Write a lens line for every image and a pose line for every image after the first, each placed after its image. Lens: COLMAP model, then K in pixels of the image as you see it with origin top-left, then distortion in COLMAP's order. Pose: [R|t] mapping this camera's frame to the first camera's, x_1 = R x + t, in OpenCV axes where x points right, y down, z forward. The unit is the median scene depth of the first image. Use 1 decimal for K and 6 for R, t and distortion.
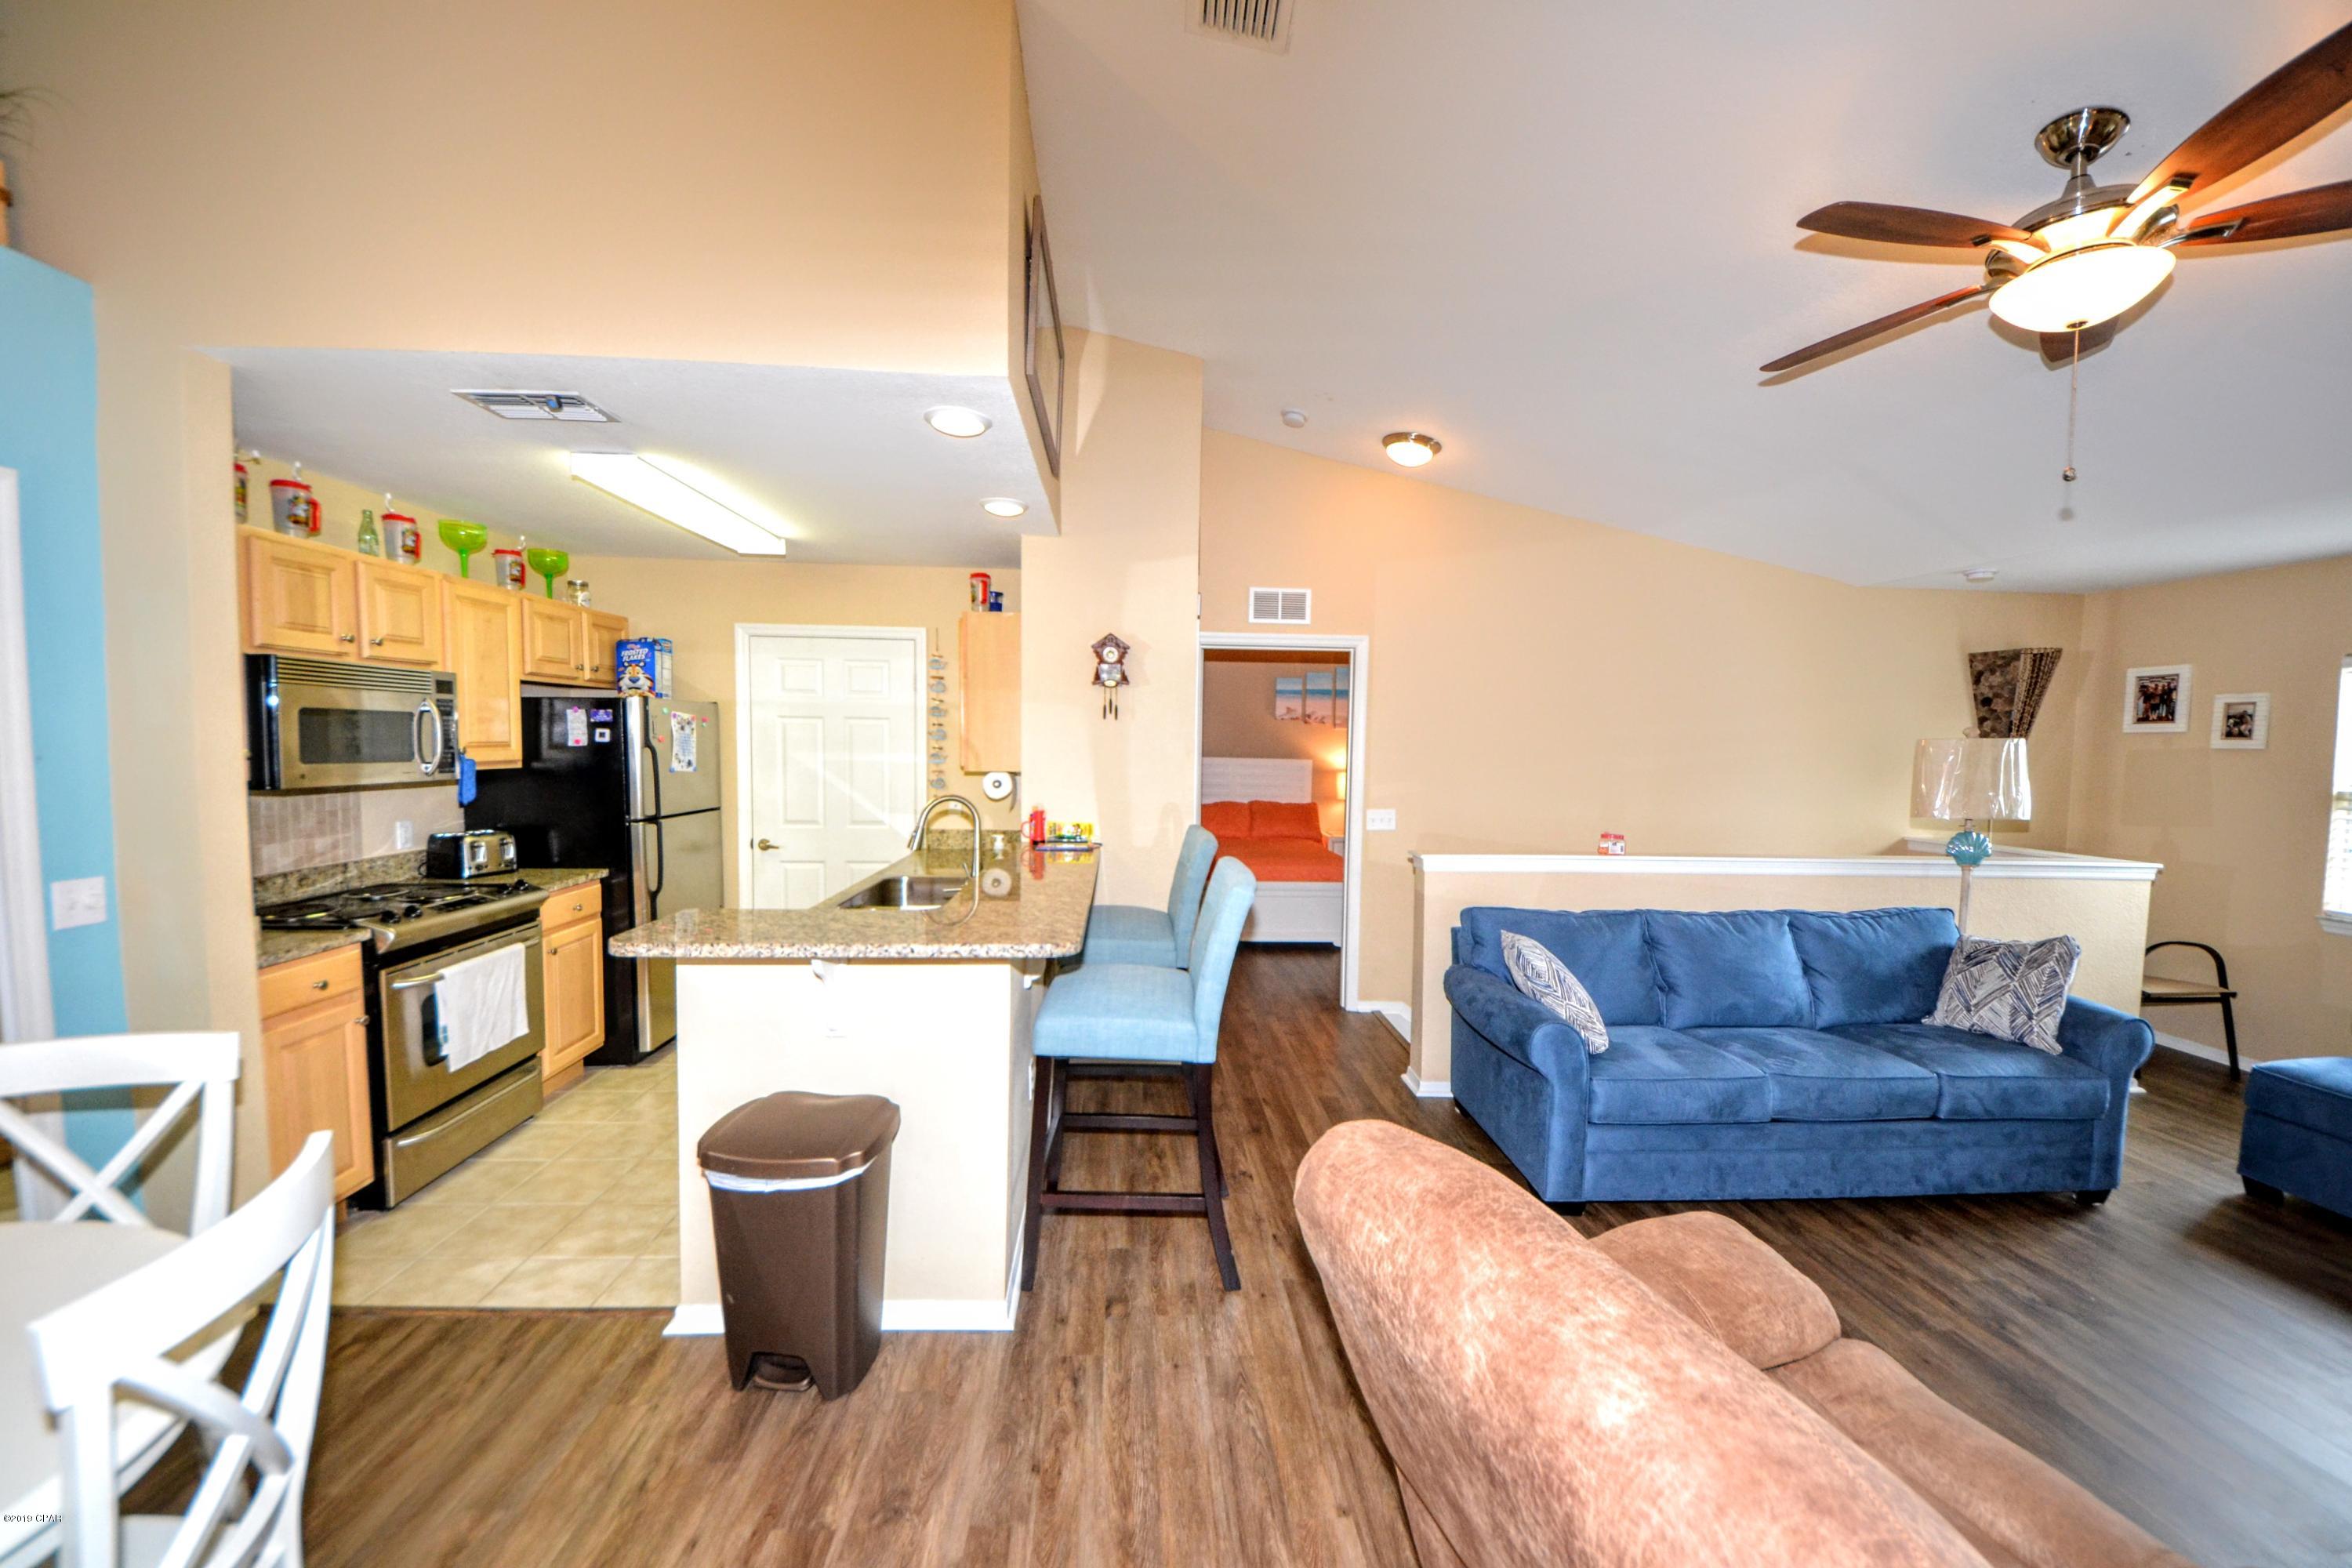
lens RADIAL K [[863.0, 0, 1168.7], [0, 863.0, 797.5], [0, 0, 1]] dist [0.034568, -0.023737]
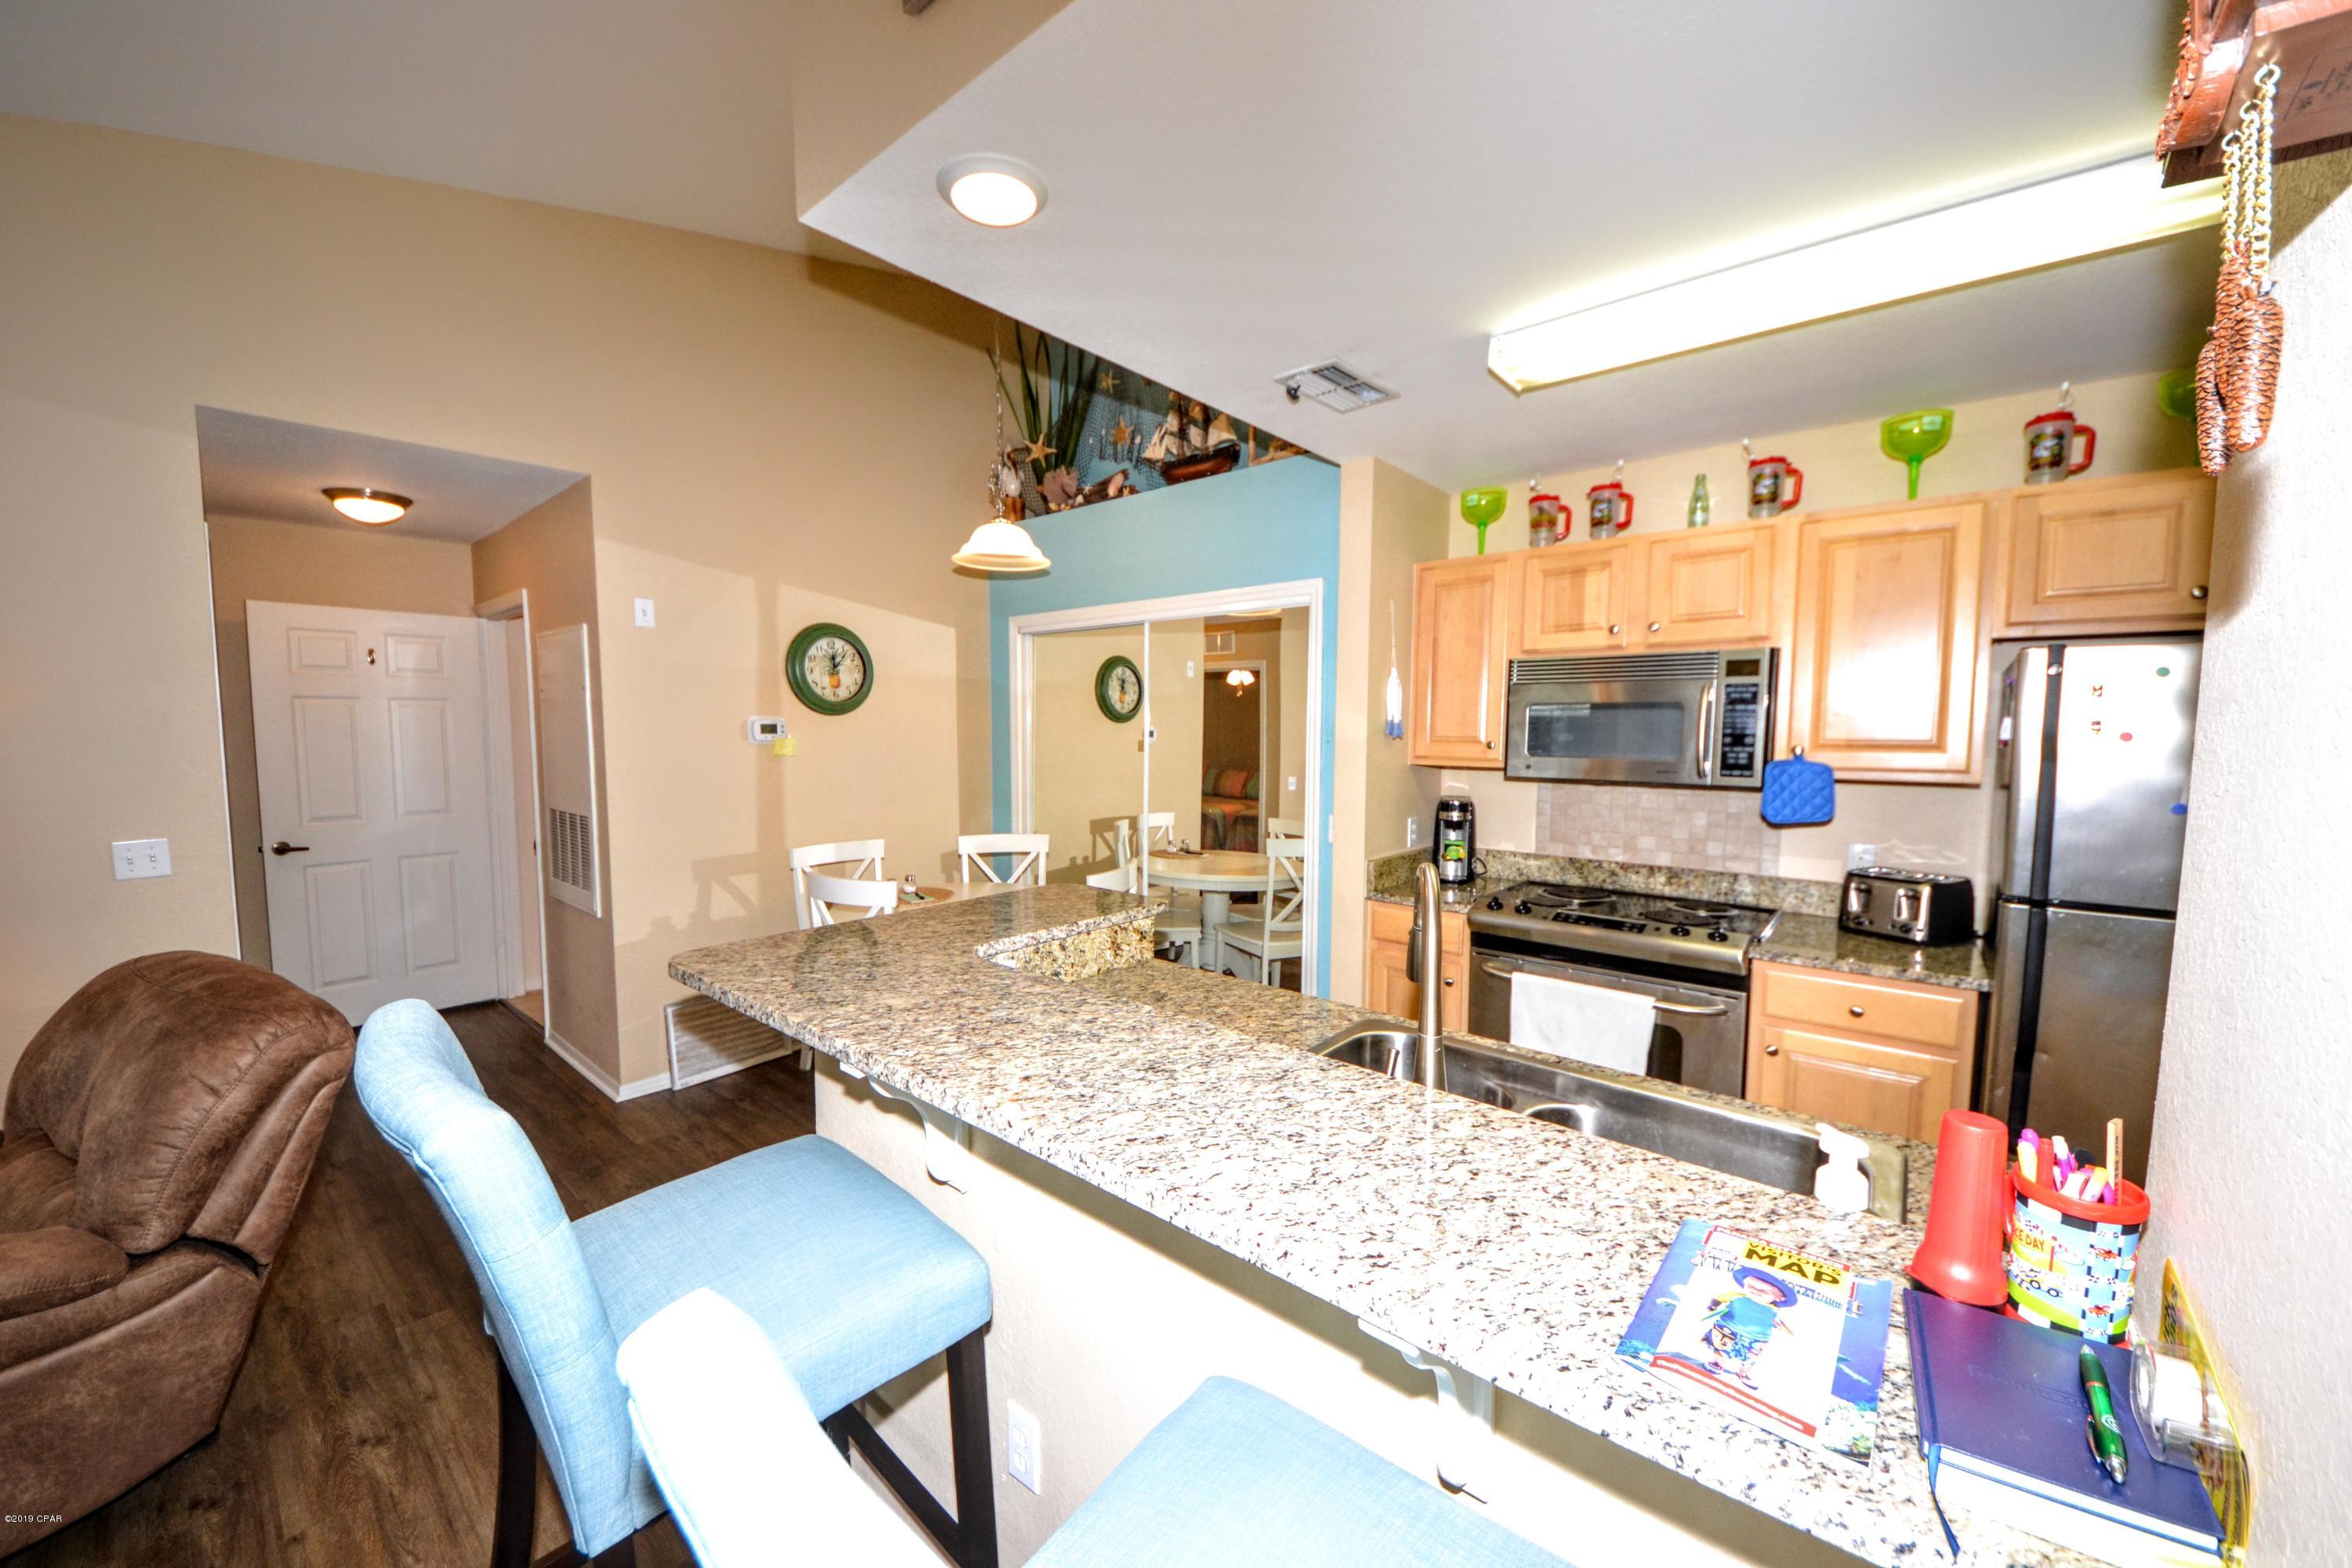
lens RADIAL K [[866.1, 0, 1169.5], [0, 866.1, 788.1], [0, 0, 1]] dist [0.035132, -0.023911]
pose [[-0.689843, 0.033367, -0.723190, 0.113443], [-0.063317, 0.992329, 0.106182, -0.076790], [0.721185, 0.119039, -0.682438, 1.280958]]
